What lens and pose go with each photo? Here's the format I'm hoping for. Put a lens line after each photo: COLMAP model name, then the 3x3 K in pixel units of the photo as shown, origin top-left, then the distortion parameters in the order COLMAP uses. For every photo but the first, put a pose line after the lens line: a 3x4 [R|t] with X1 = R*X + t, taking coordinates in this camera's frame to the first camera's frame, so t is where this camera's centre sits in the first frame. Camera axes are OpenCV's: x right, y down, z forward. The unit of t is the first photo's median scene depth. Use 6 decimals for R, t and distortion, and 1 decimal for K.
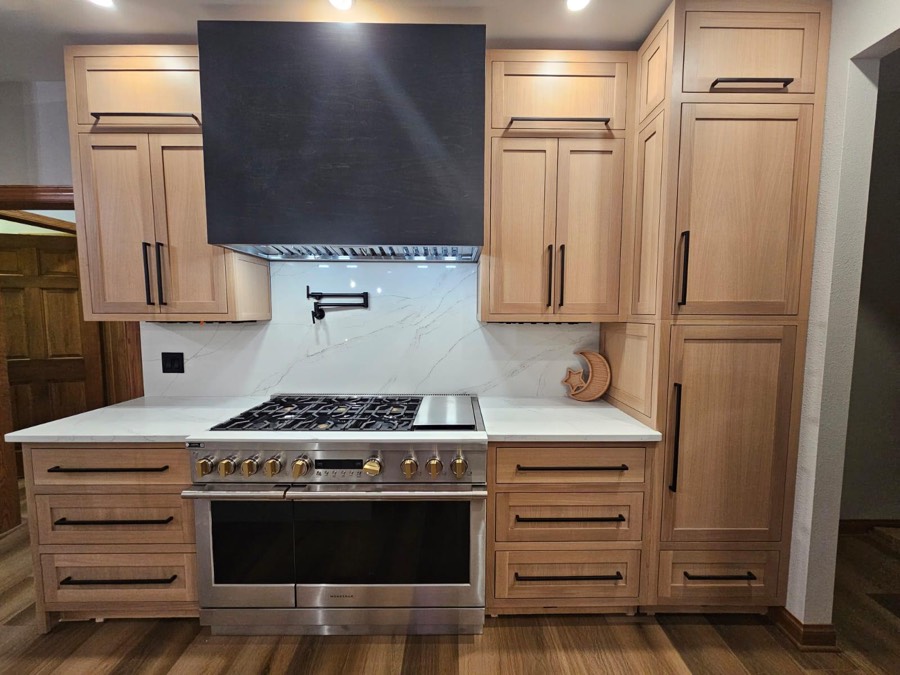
lens RADIAL K [[353.8, 0, 450.8], [0, 353.8, 341.0], [0, 0, 1]] dist [-0.002566, -0.000326]
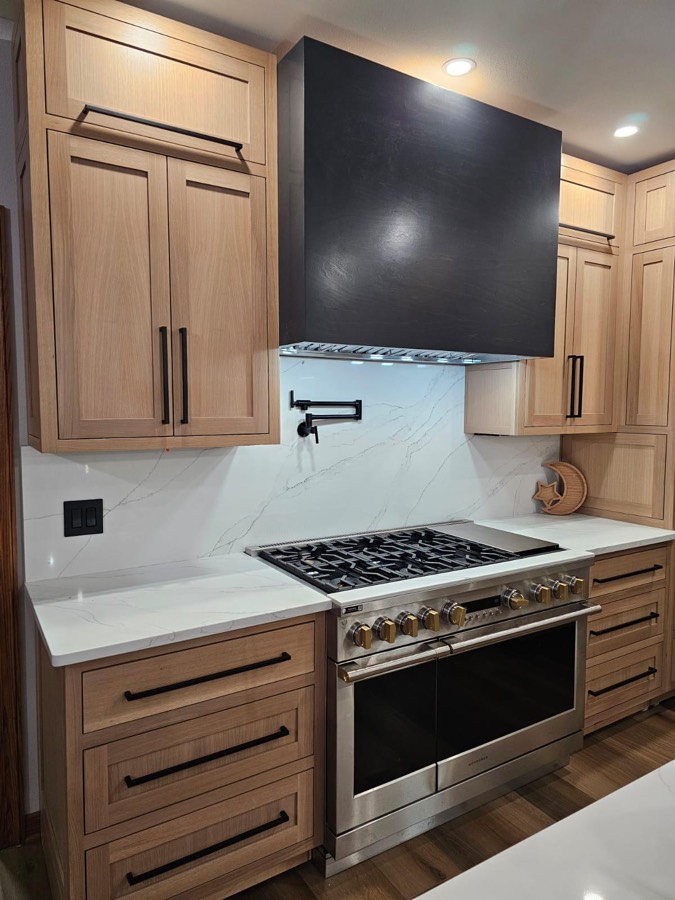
lens RADIAL K [[579.2, 0, 331.8], [0, 579.2, 449.9], [0, 0, 1]] dist [0.021039, -0.012423]
pose [[0.866564, -0.039183, 0.497526, -1.118417], [0.041894, 0.999106, 0.005717, -0.048410], [-0.497305, 0.015889, 0.867430, -0.056578]]
